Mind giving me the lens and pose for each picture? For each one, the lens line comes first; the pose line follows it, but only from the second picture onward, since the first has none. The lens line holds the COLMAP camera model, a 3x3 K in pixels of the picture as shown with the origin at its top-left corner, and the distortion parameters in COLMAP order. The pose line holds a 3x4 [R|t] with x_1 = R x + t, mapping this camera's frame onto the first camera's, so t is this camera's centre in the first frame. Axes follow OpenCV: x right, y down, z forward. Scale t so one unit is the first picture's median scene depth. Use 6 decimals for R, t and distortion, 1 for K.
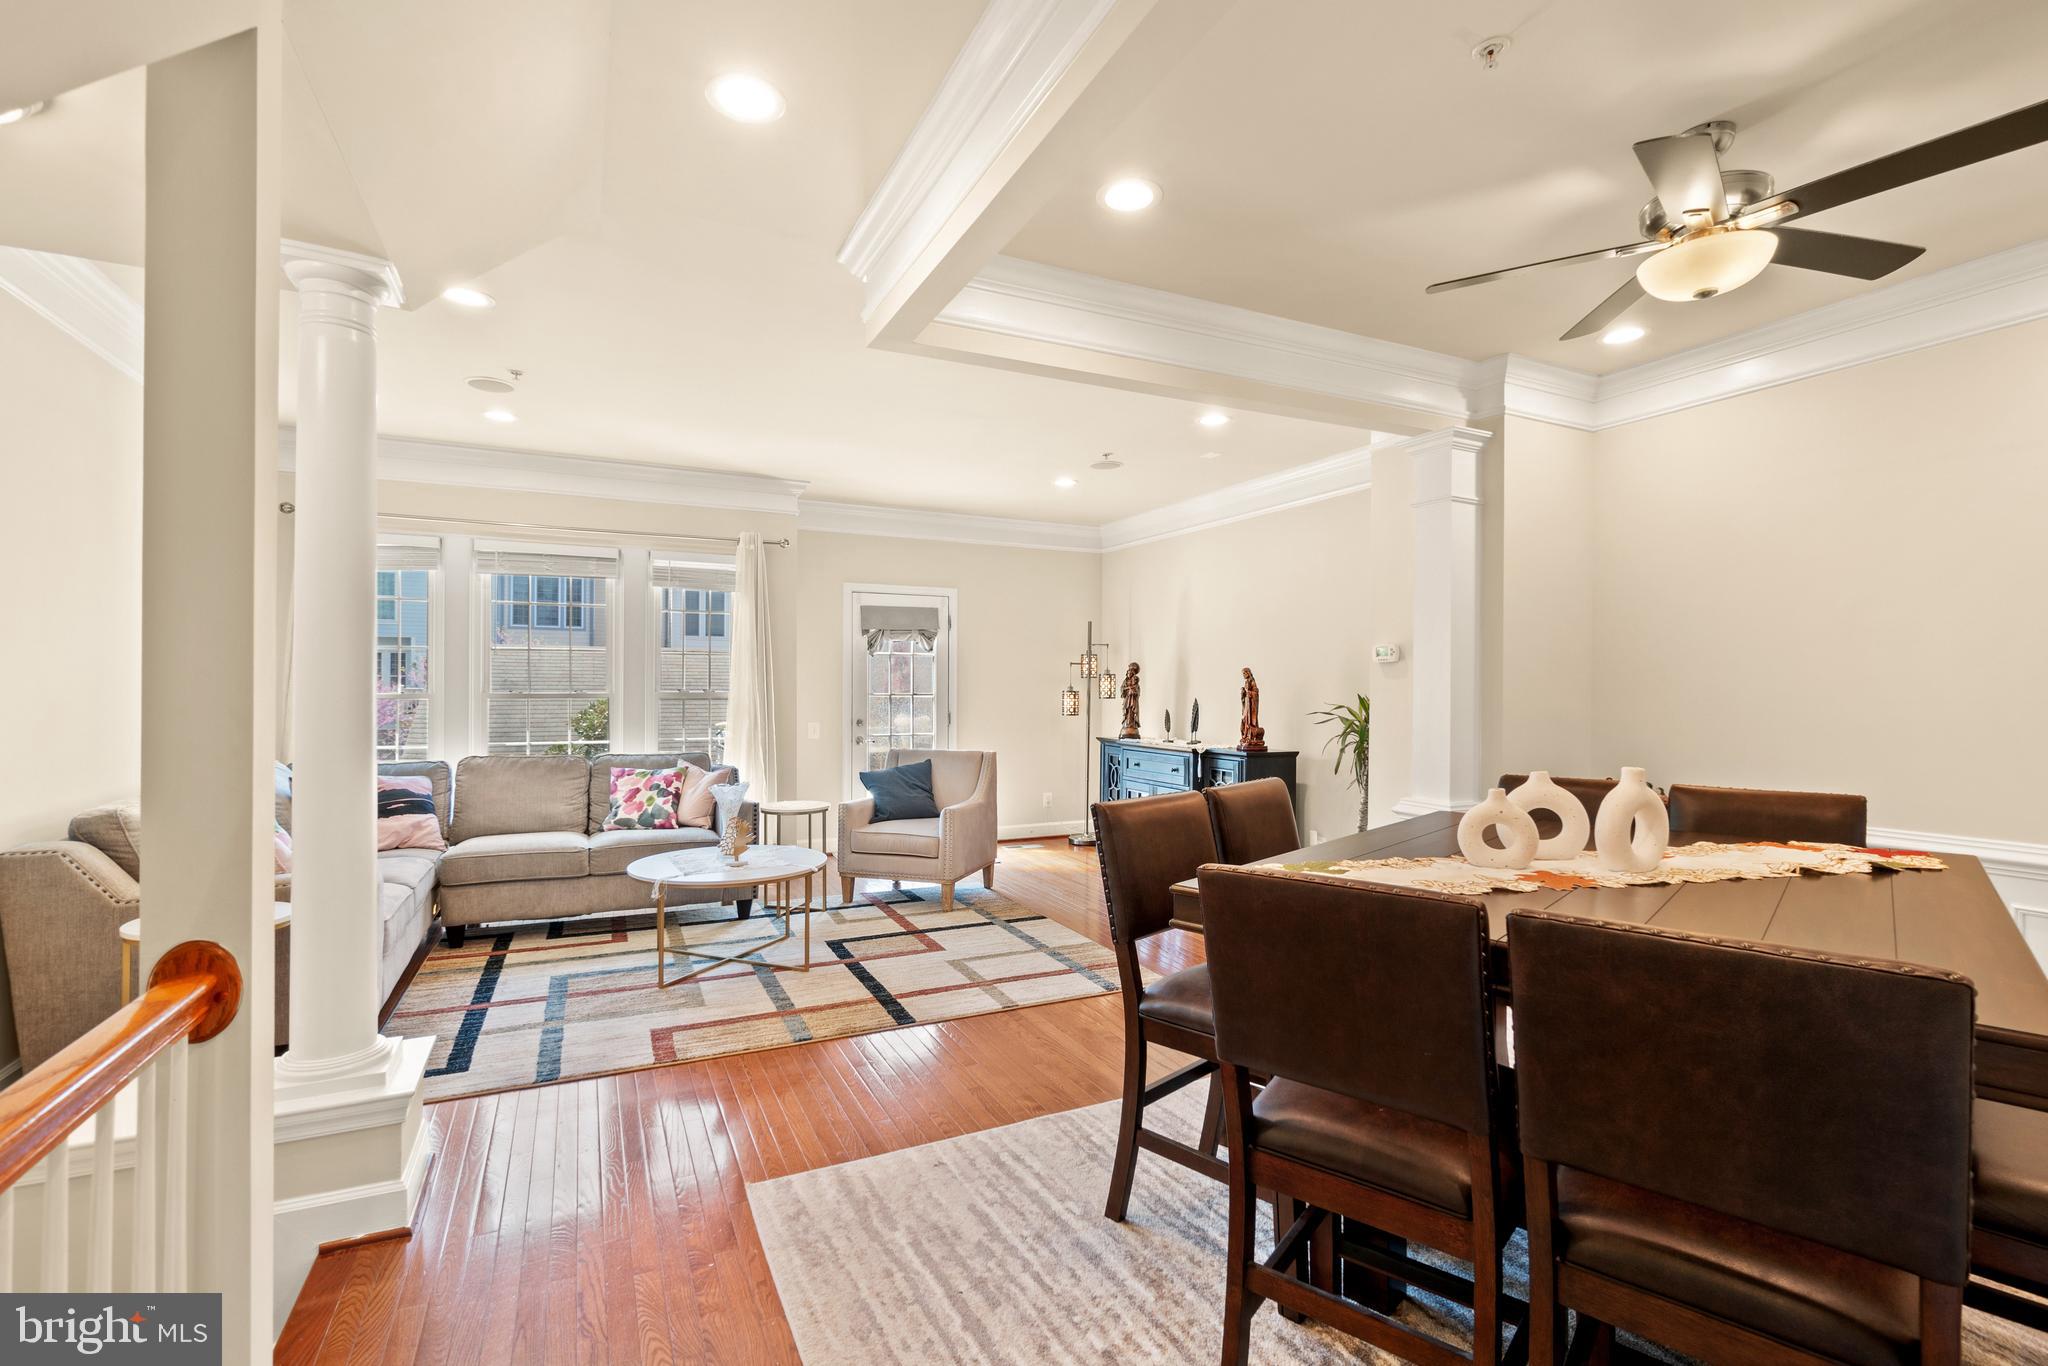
lens RADIAL K [[914.0, 0, 1024.0], [0, 914.0, 683.0], [0, 0, 1]] dist [0.000198, 0.000043]
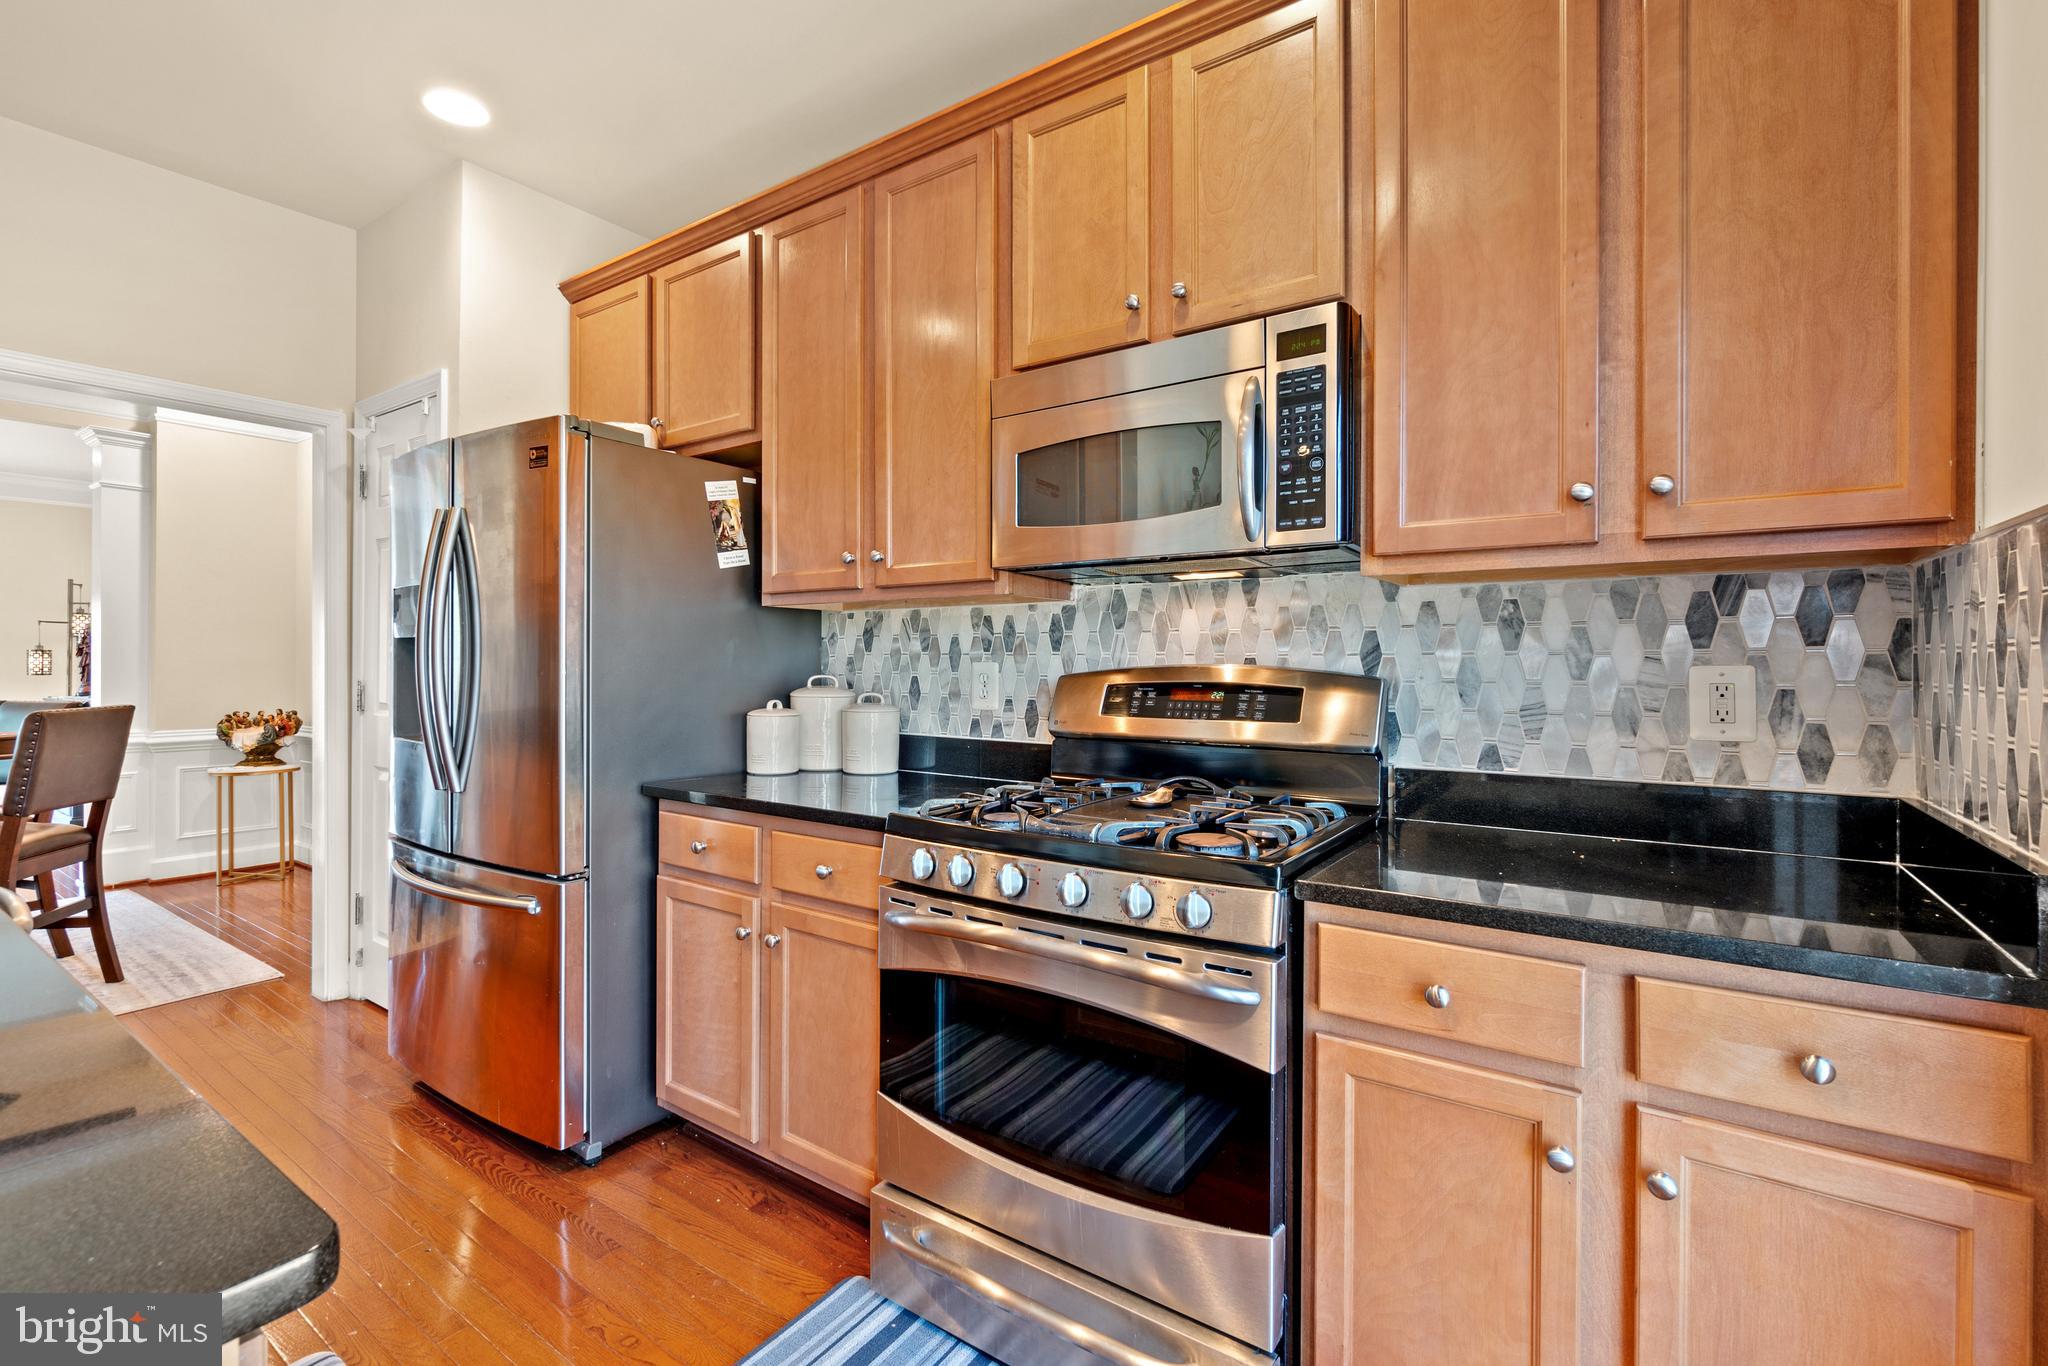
lens RADIAL K [[897.8, 0, 1022.7], [0, 897.8, 668.7], [0, 0, 1]] dist [-0.004119, -0.000362]
pose [[0.869154, -0.004154, 0.494524, 0.643230], [-0.002869, 0.999906, 0.013441, 0.017597], [-0.494533, -0.013101, 0.869060, -0.453327]]
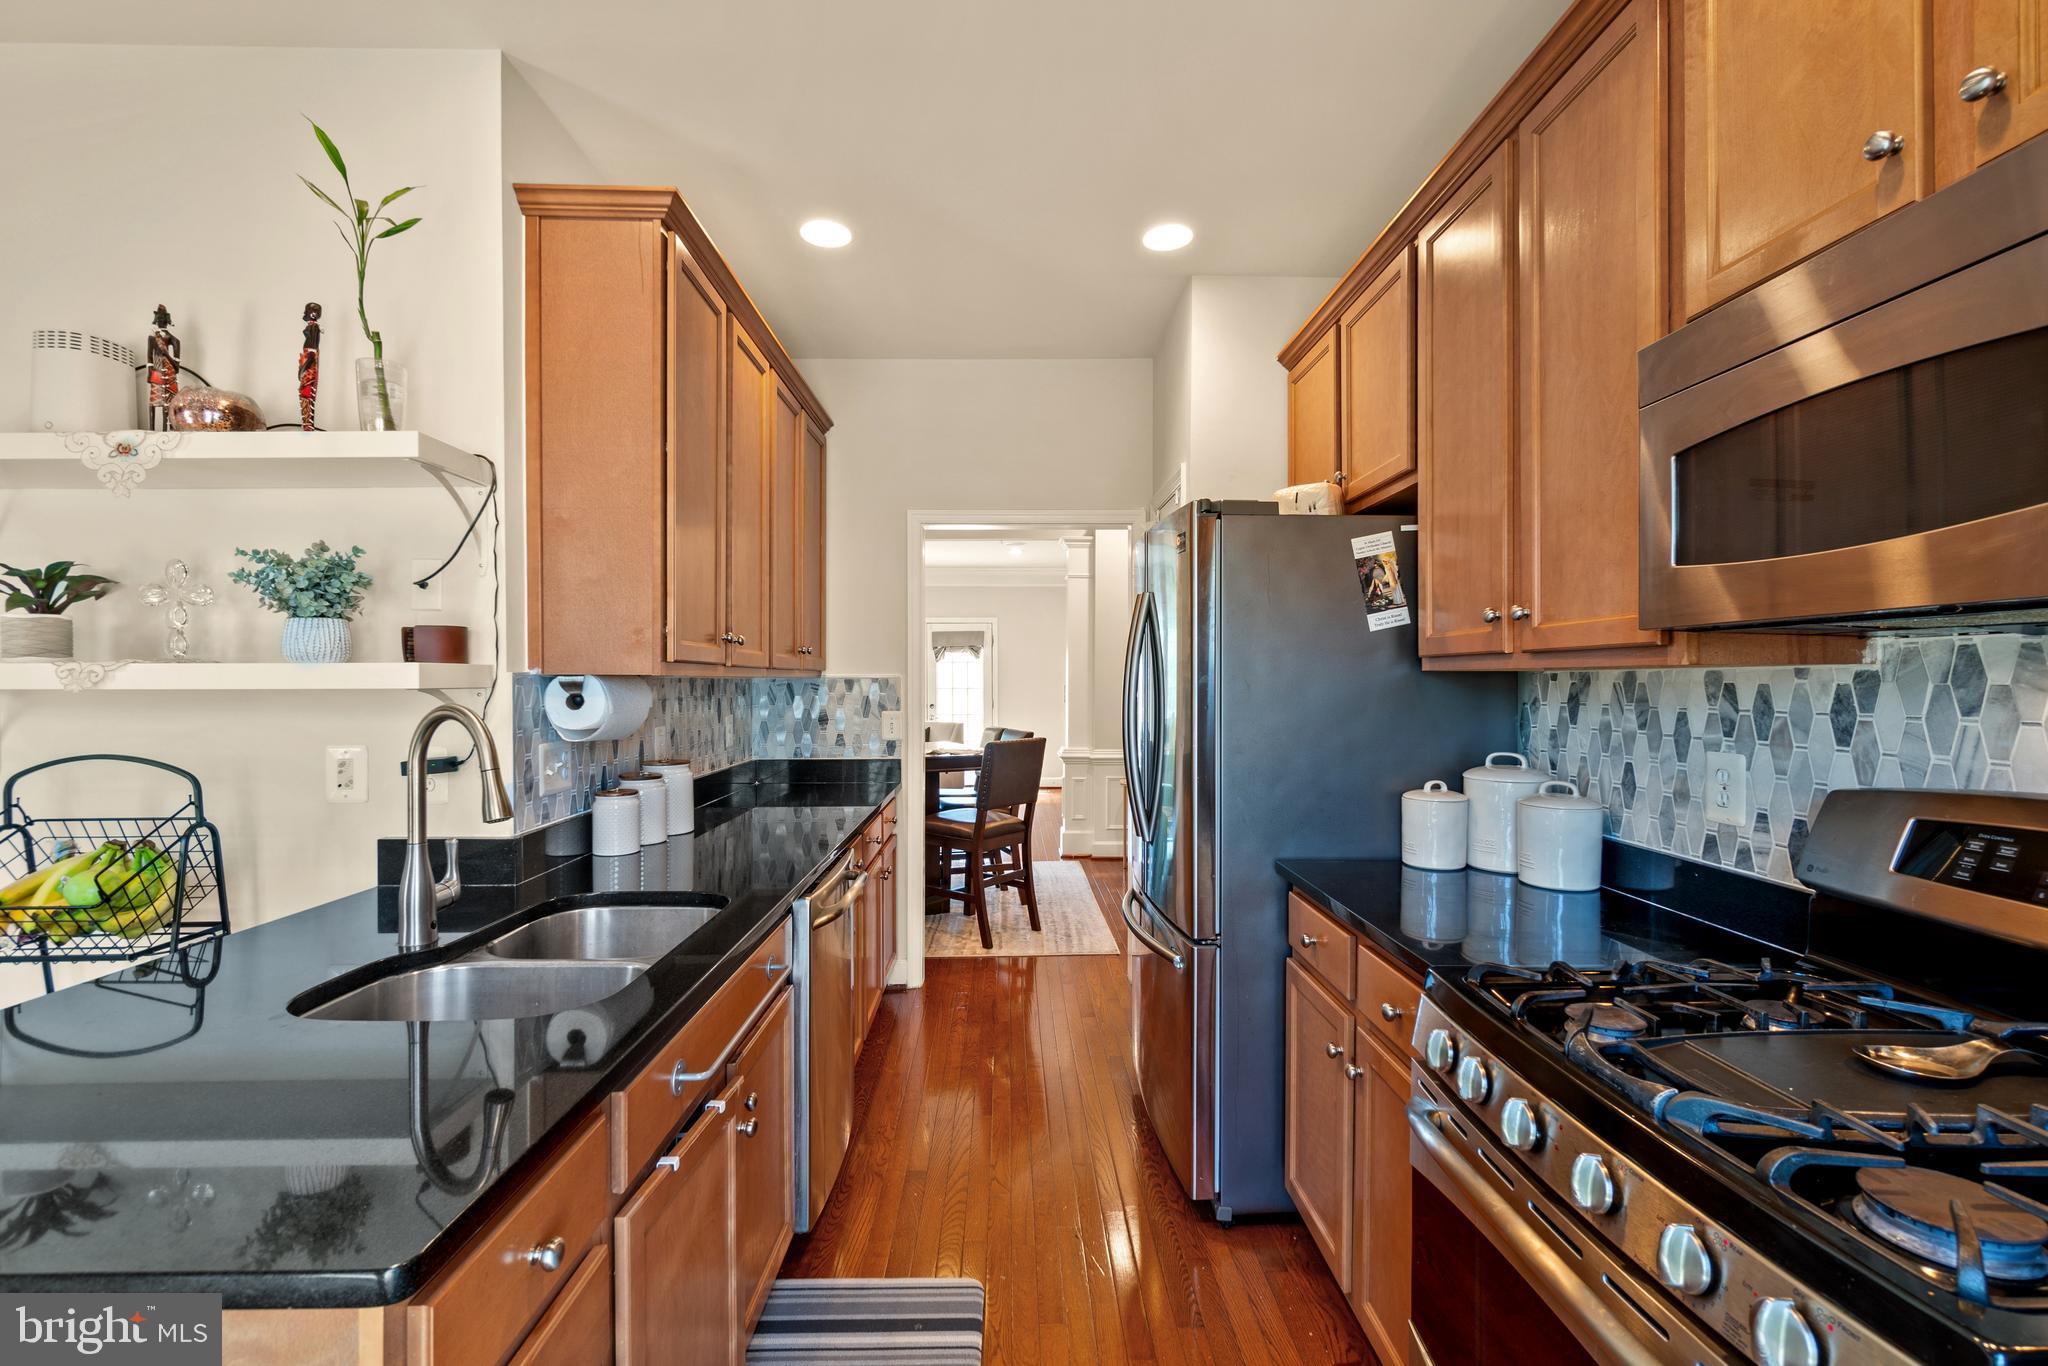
lens RADIAL K [[896.9, 0, 1029.1], [0, 896.9, 685.8], [0, 0, 1]] dist [-0.002939, 0.000063]
pose [[0.913422, -0.001880, -0.407009, 0.748298], [0.005837, 0.999947, 0.008481, -0.003808], [0.406971, -0.010122, 0.913385, -0.424384]]
